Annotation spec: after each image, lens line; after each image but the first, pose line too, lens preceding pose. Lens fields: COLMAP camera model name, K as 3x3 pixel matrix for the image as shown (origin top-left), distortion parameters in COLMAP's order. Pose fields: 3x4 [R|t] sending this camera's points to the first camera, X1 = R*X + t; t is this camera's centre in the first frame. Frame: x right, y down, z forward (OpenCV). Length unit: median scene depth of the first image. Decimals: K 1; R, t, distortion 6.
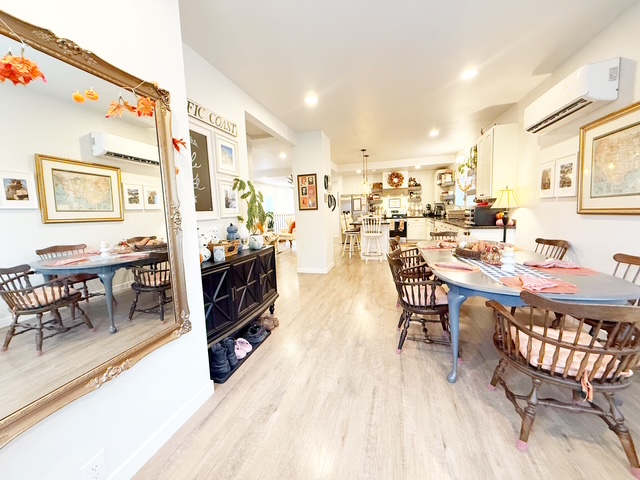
lens RADIAL K [[253.5, 0, 320.0], [0, 253.5, 240.0], [0, 0, 1]] dist [-0.000583, -0.000166]
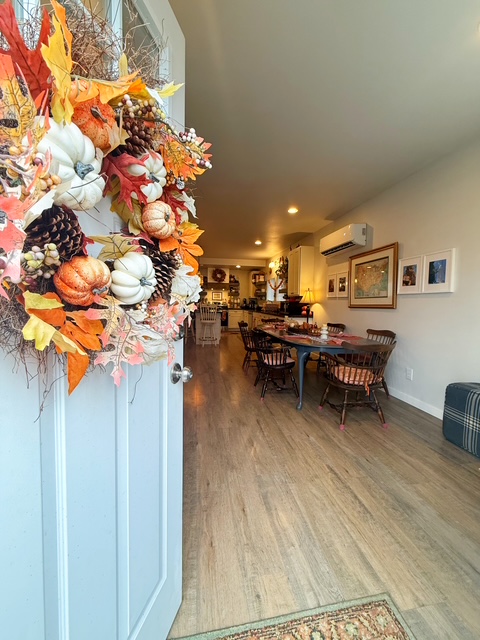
lens RADIAL K [[253.5, 0, 240.0], [0, 253.5, 320.0], [0, 0, 1]] dist [-0.000583, -0.000166]
pose [[0.901354, 0.022286, 0.432510, -0.293333], [-0.001080, 0.998788, -0.049215, 0.050652], [-0.433082, 0.043893, 0.900285, -0.161126]]
